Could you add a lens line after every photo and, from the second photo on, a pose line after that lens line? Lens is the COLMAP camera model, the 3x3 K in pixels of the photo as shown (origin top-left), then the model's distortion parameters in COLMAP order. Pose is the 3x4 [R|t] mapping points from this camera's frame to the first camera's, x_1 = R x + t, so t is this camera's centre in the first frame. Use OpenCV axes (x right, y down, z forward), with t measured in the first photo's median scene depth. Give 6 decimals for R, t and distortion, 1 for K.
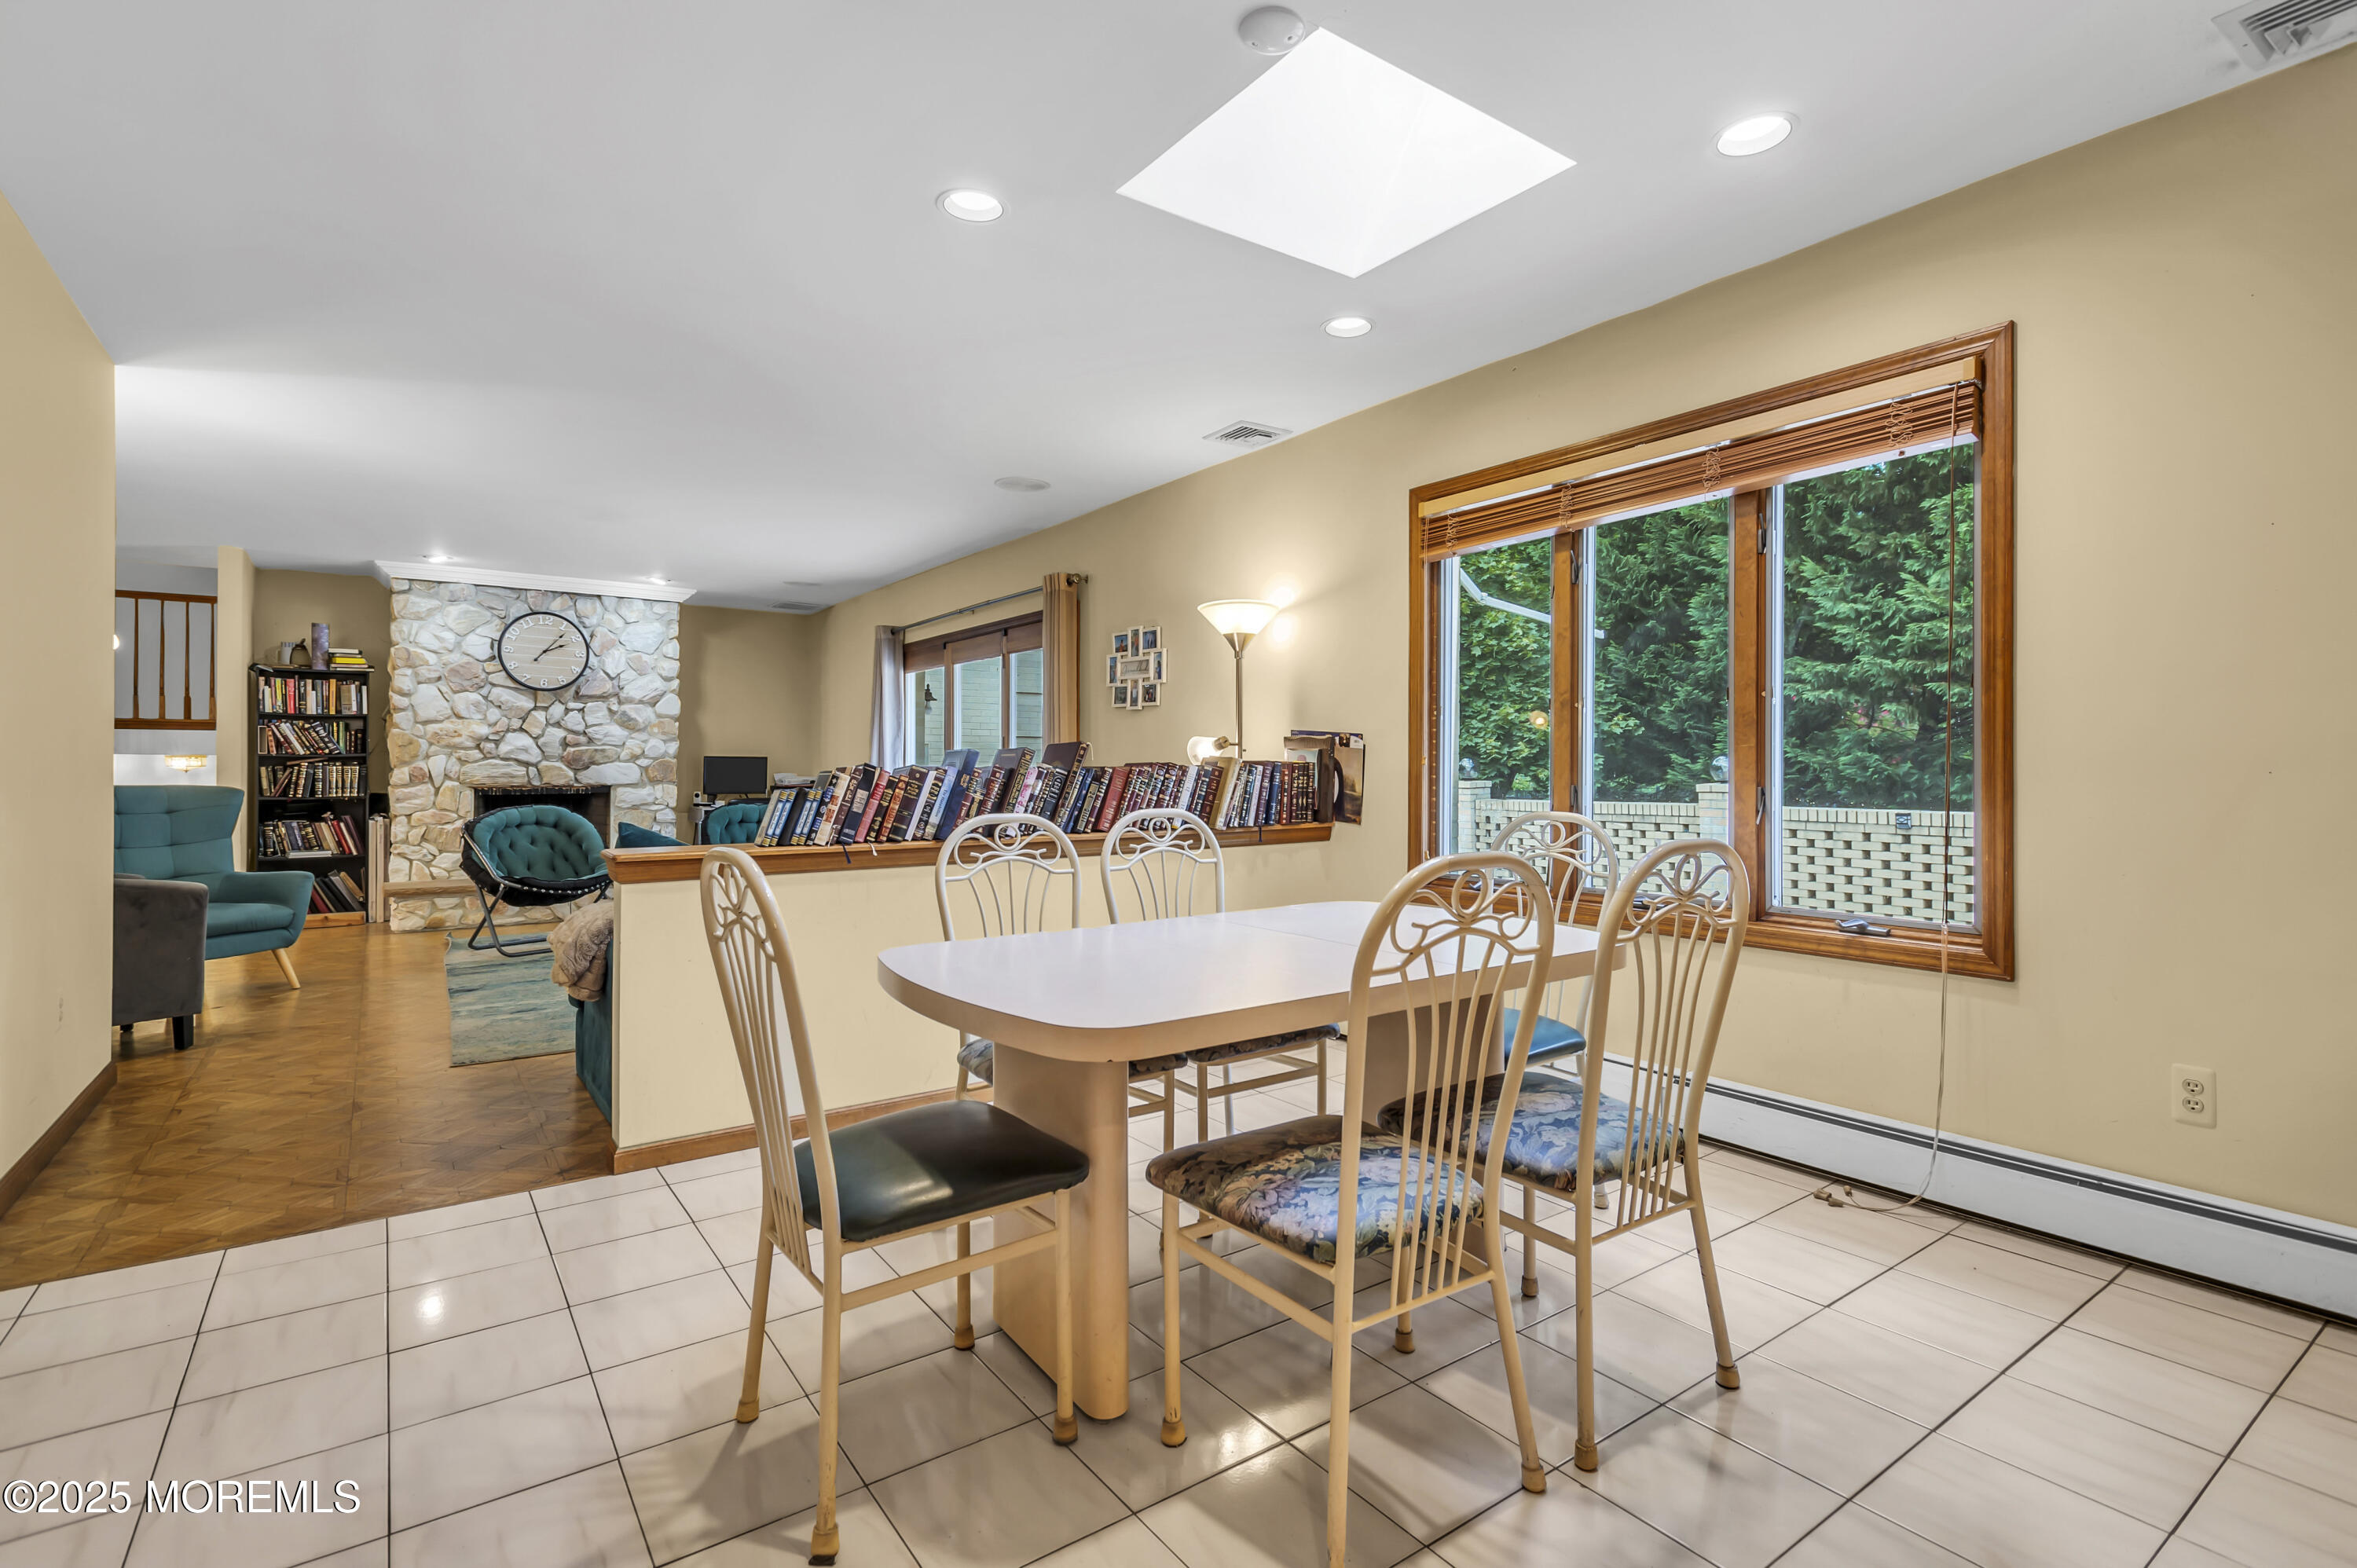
lens RADIAL K [[1103.1, 0, 1190.6], [0, 1103.1, 767.2], [0, 0, 1]] dist [0.008038, -0.001750]
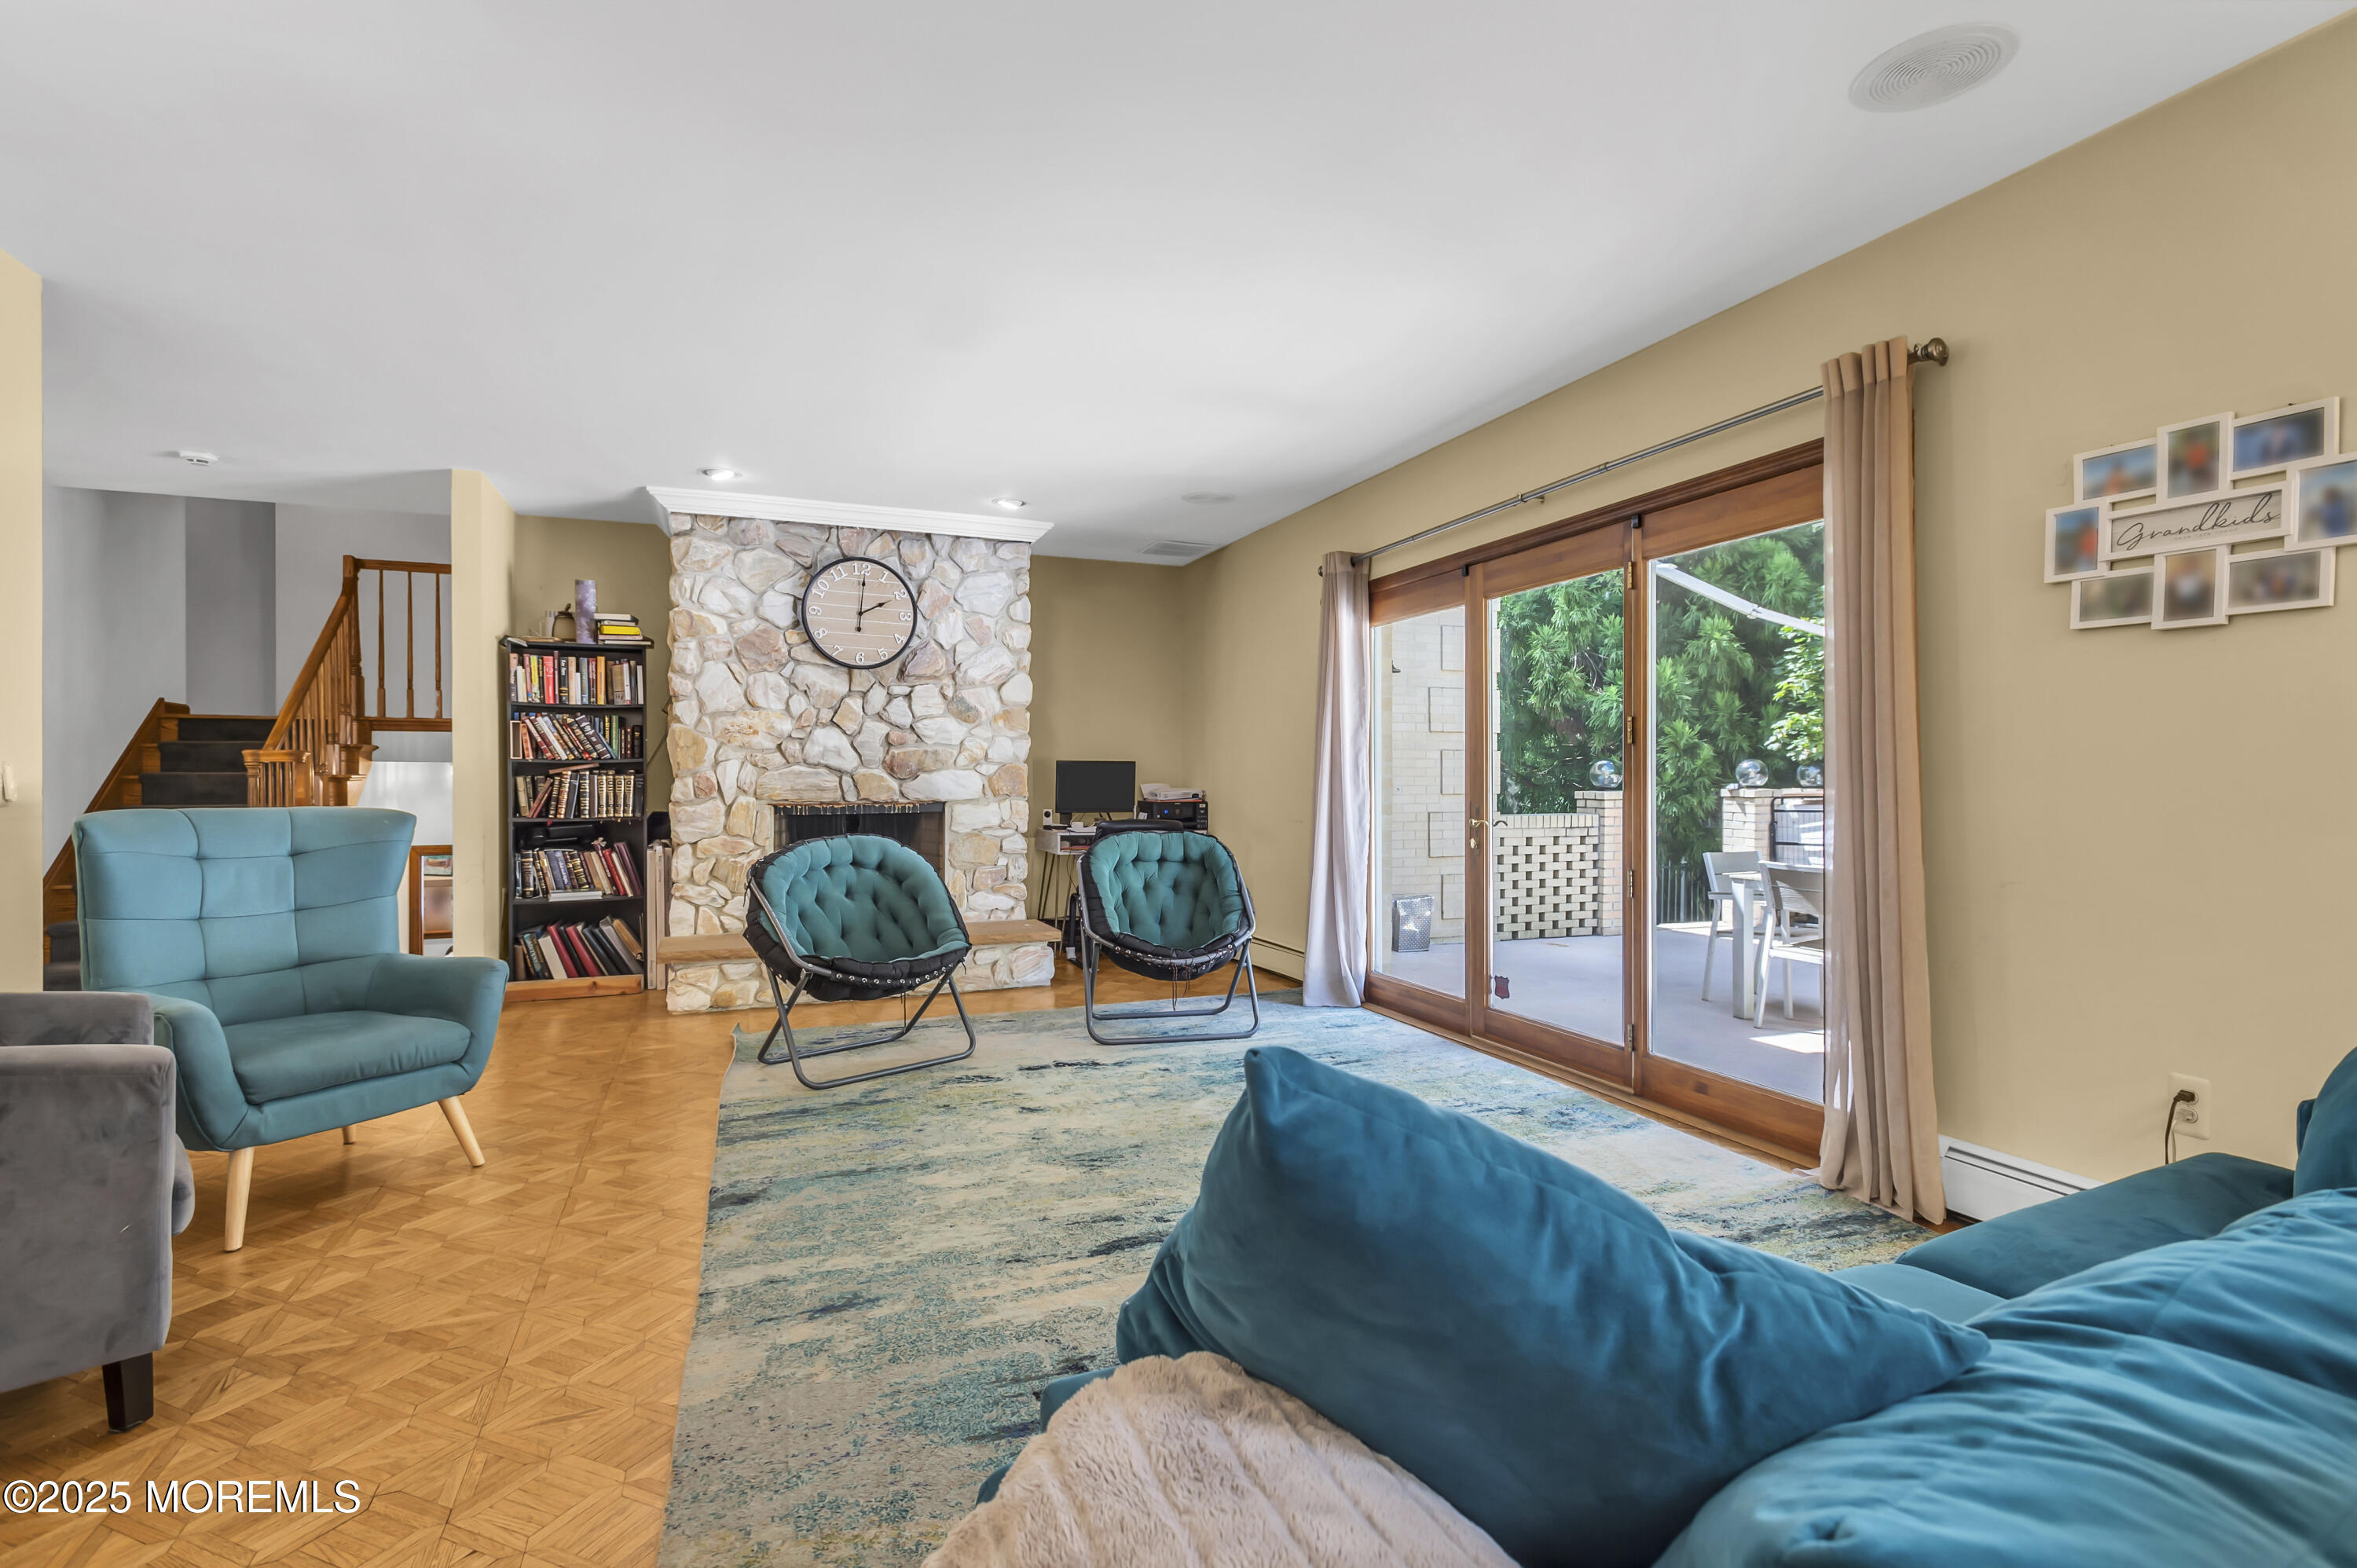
lens RADIAL K [[1103.1, 0, 1184.3], [0, 1103.1, 789.8], [0, 0, 1]] dist [0.008038, -0.001750]
pose [[0.971355, -0.000316, -0.237635, -0.225597], [0.003329, 0.999919, 0.012276, 0.000578], [0.237611, -0.012715, 0.971277, 0.378498]]
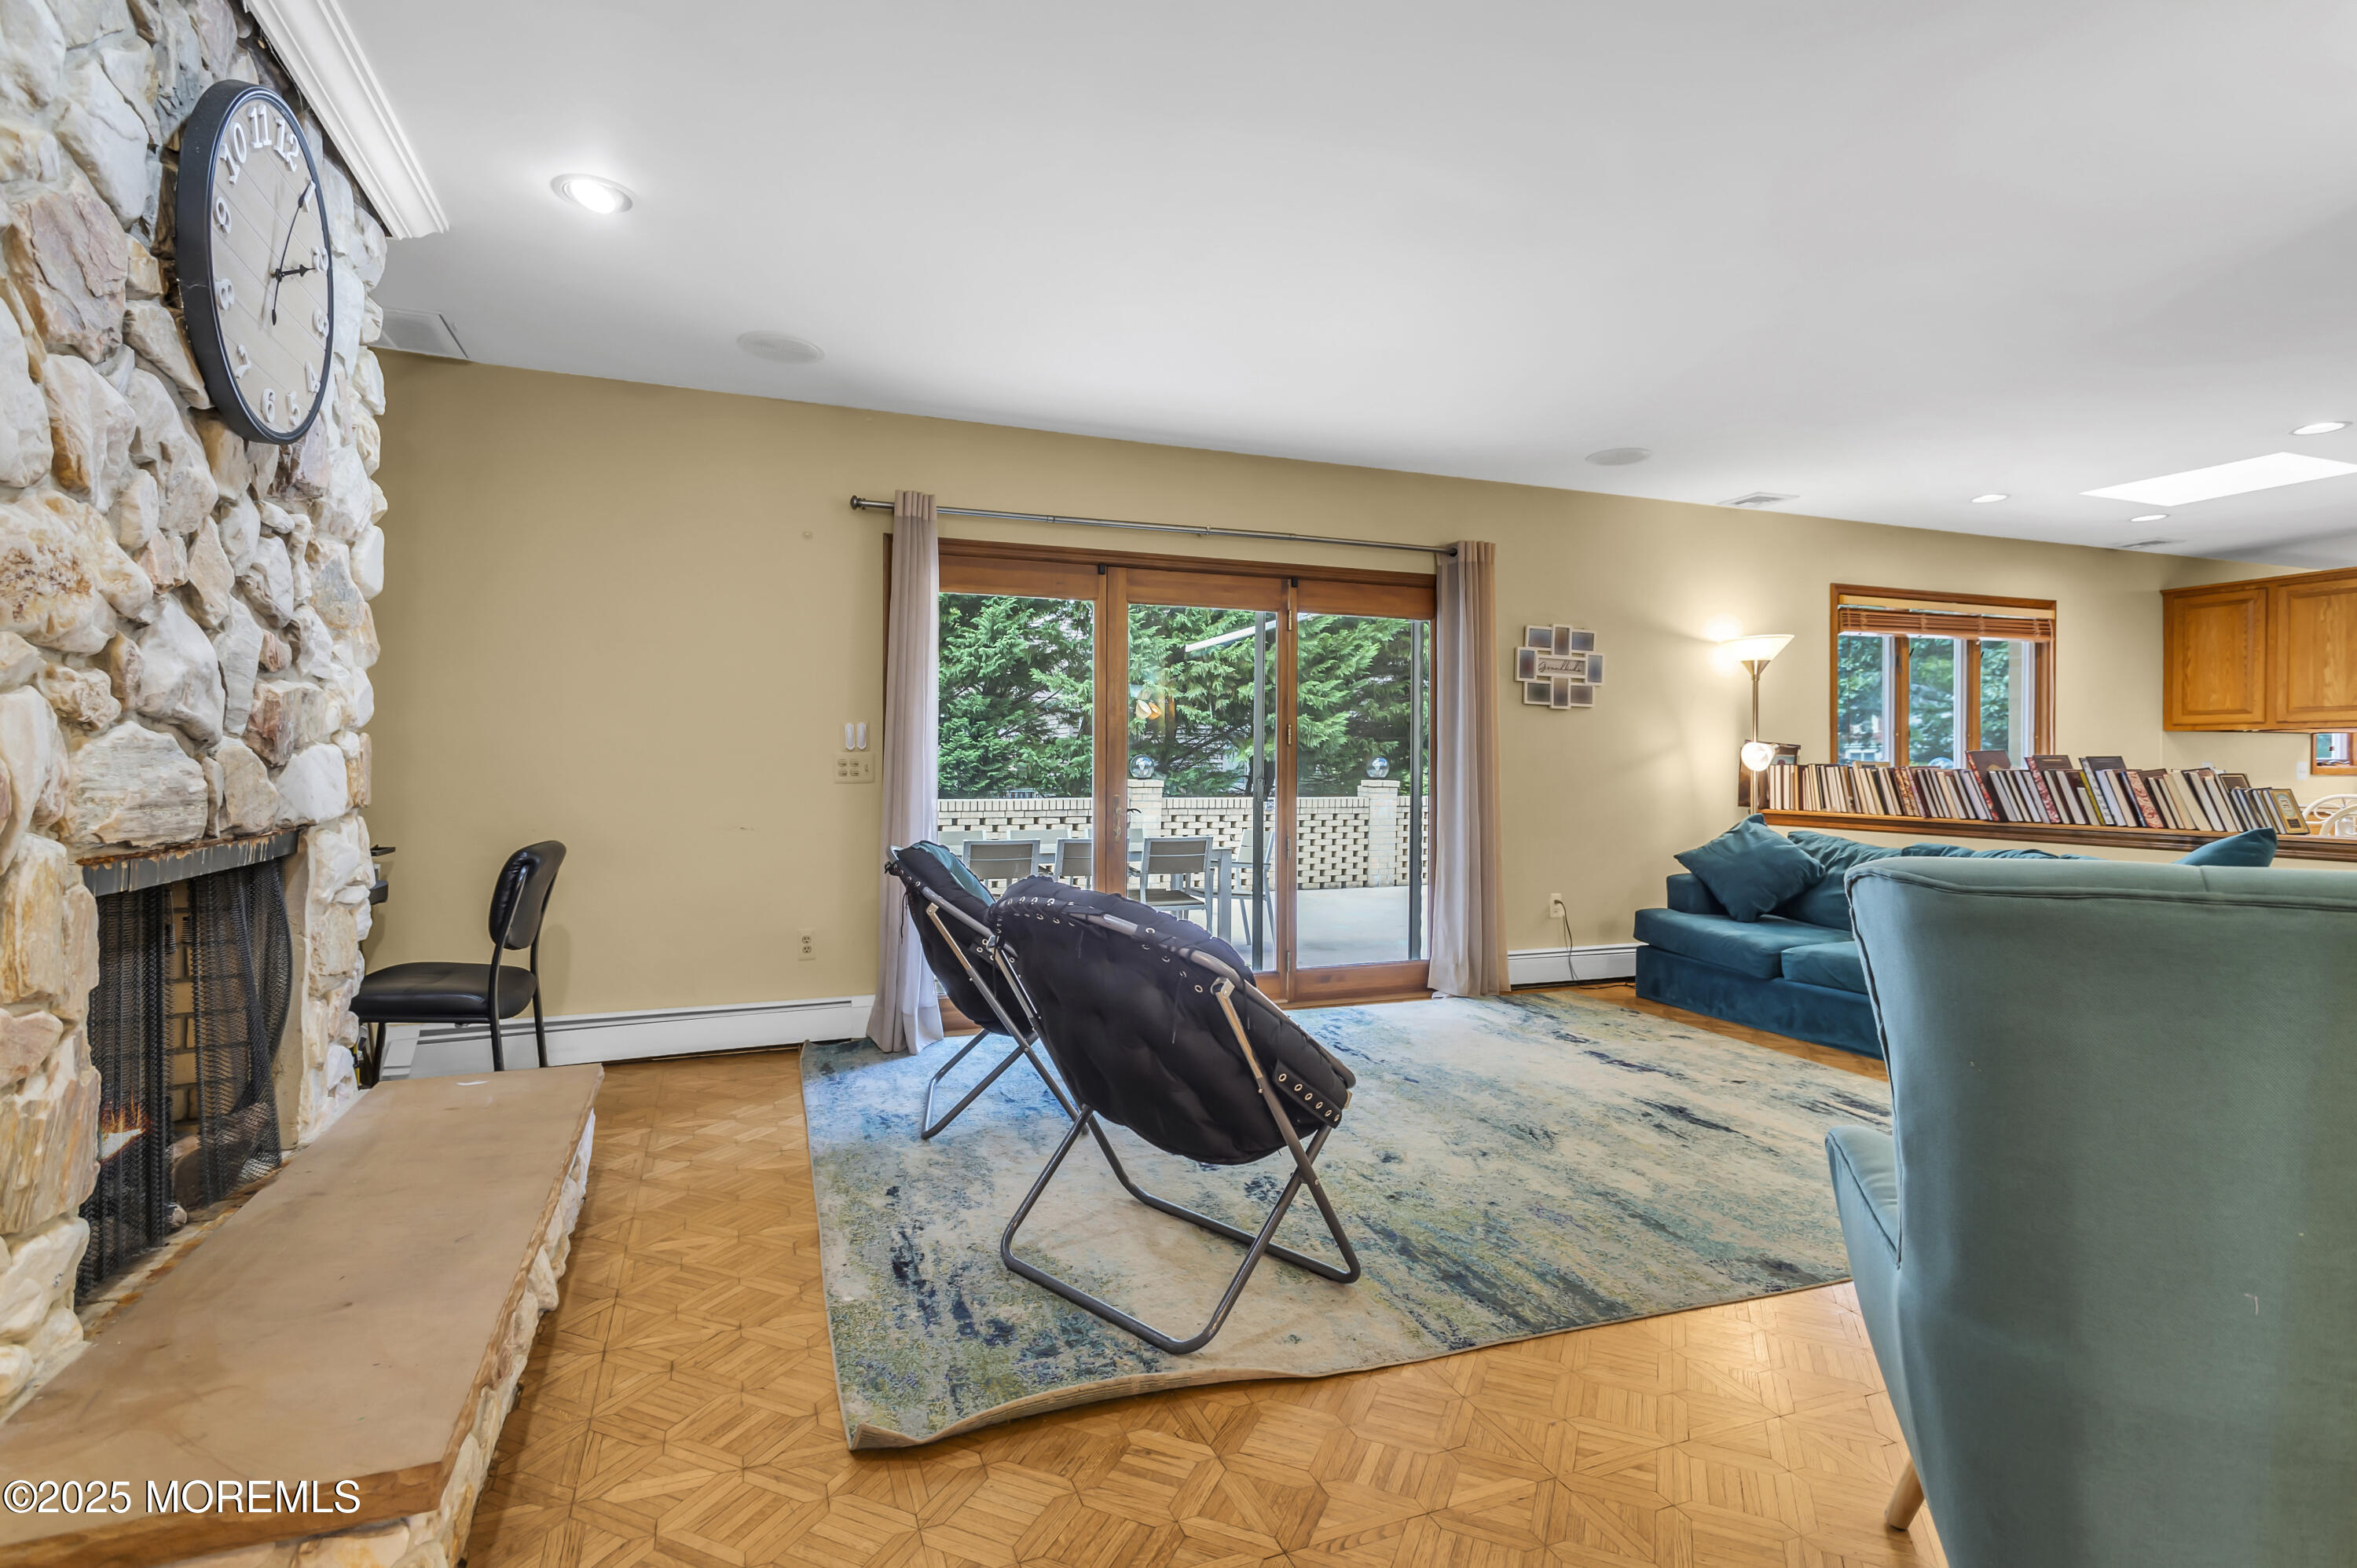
lens RADIAL K [[1103.1, 0, 1192.3], [0, 1103.1, 773.4], [0, 0, 1]] dist [0.008038, -0.001750]
pose [[0.262495, -0.002576, 0.964930, -0.785199], [-0.006977, 0.999965, 0.004567, 0.001781], [-0.964908, -0.007931, 0.262468, 0.768760]]
